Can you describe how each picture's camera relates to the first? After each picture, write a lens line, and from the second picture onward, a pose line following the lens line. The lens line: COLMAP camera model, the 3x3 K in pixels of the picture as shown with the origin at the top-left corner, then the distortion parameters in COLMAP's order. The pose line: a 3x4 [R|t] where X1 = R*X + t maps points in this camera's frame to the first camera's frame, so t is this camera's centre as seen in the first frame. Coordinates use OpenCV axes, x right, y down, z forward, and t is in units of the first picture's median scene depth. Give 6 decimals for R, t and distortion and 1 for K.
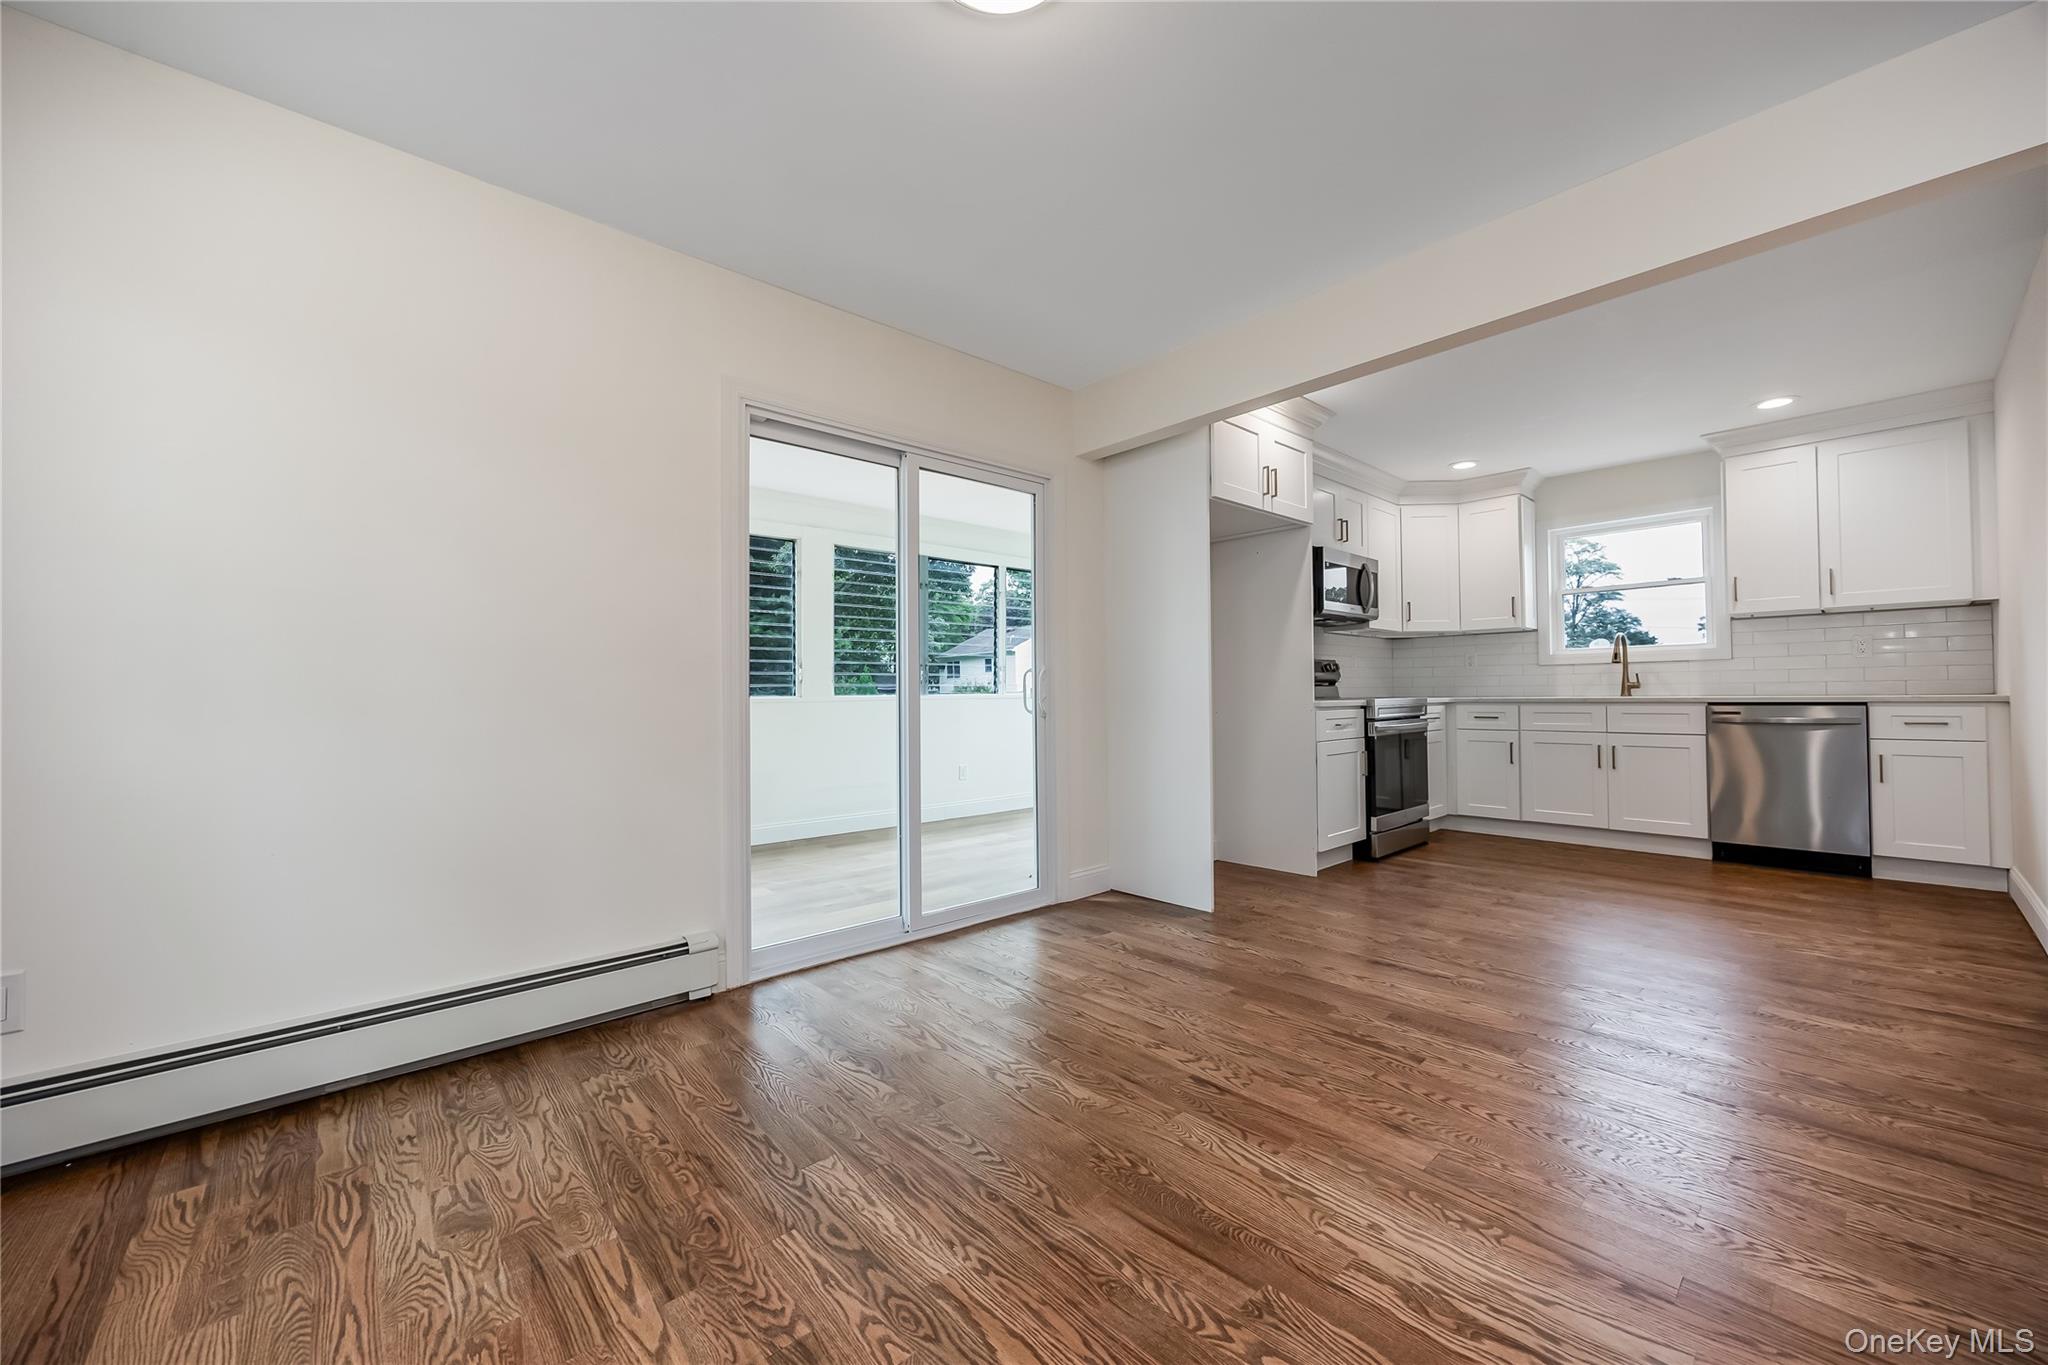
lens RADIAL K [[780.8, 0, 1023.9], [0, 780.8, 686.3], [0, 0, 1]] dist [-0.001761, -0.000105]
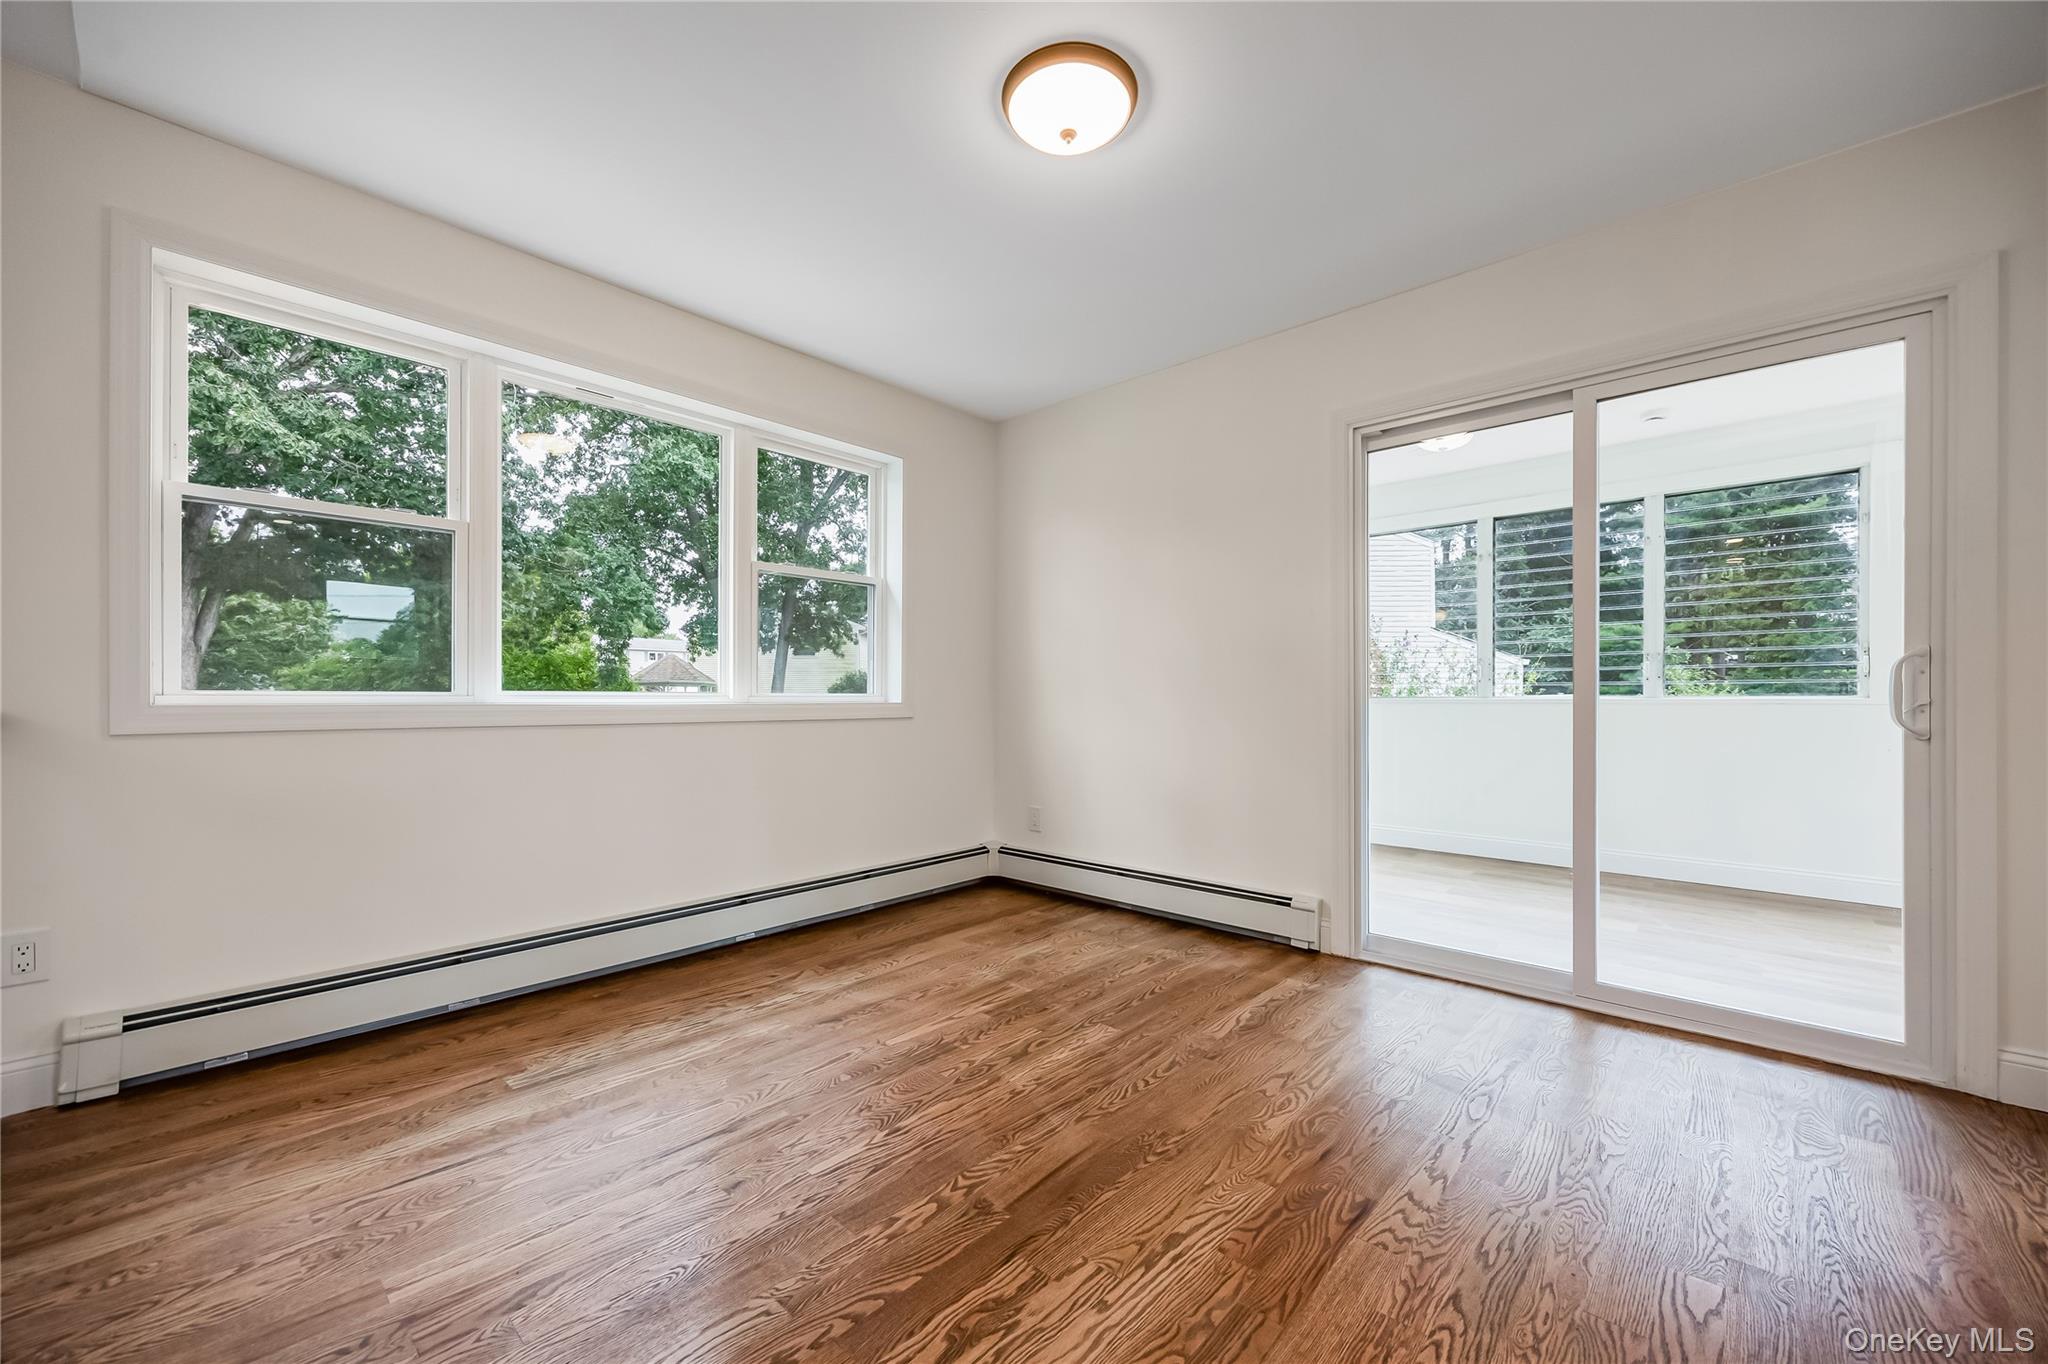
lens RADIAL K [[793.0, 0, 1033.9], [0, 793.0, 699.1], [0, 0, 1]] dist [-0.003289, -0.000385]
pose [[0.099105, 0.015000, -0.994964, 0.685953], [0.010972, 0.999809, 0.016166, -0.006711], [0.995016, -0.012519, 0.098921, 0.433947]]
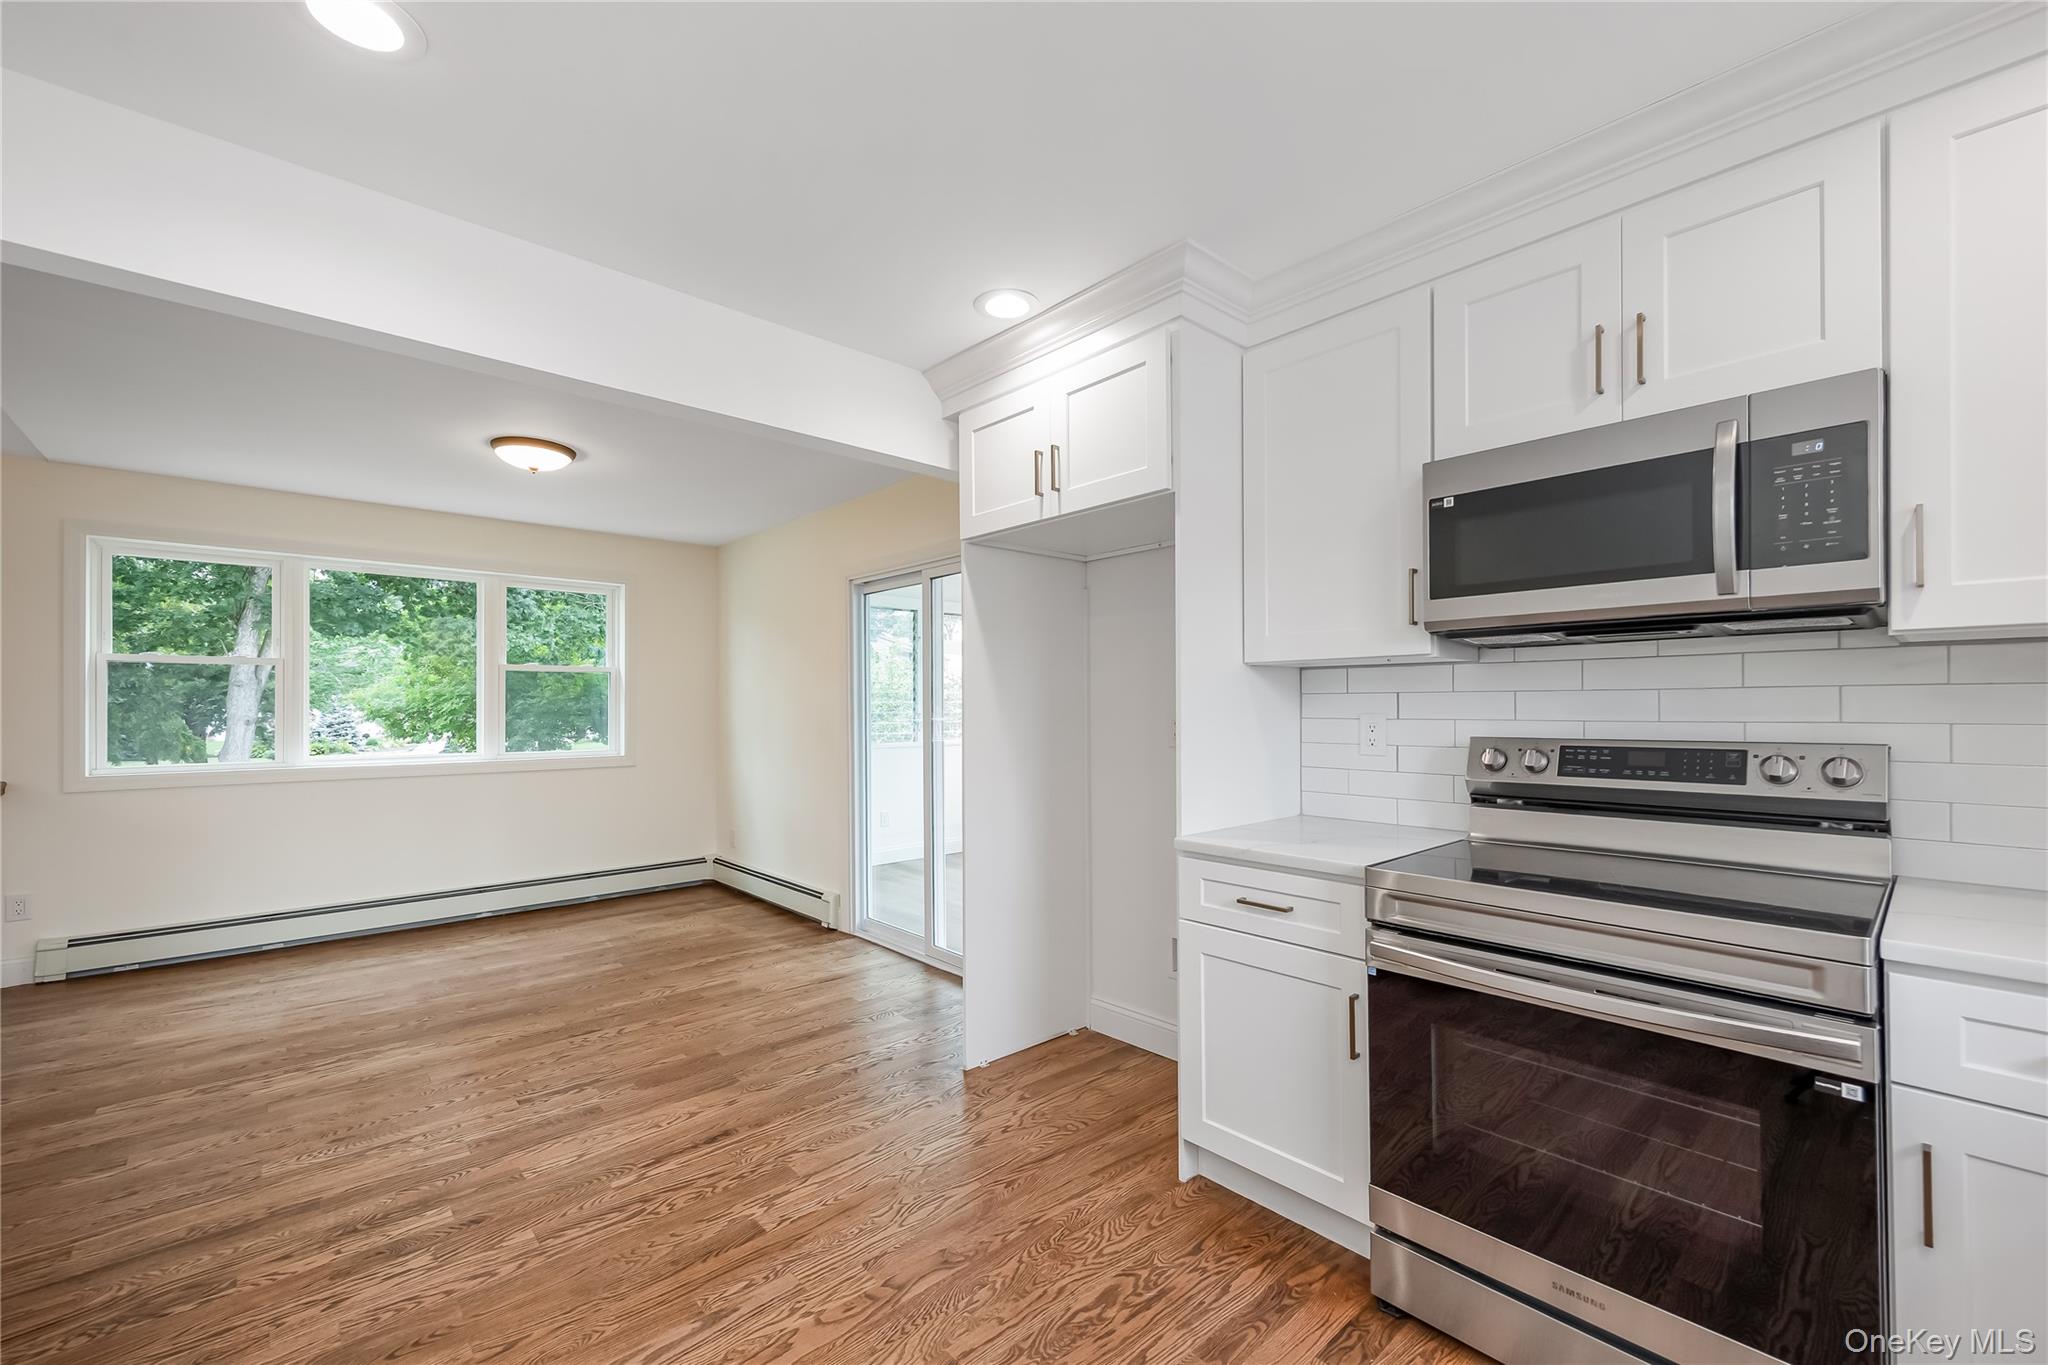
lens RADIAL K [[834.9, 0, 1052.4], [0, 834.9, 702.6], [0, 0, 1]] dist [0.001687, -0.000037]
pose [[0.015727, 0.008428, -0.999841, 1.370945], [0.017424, 0.999810, 0.008702, -0.111370], [0.999724, -0.017558, 0.015577, 1.366259]]
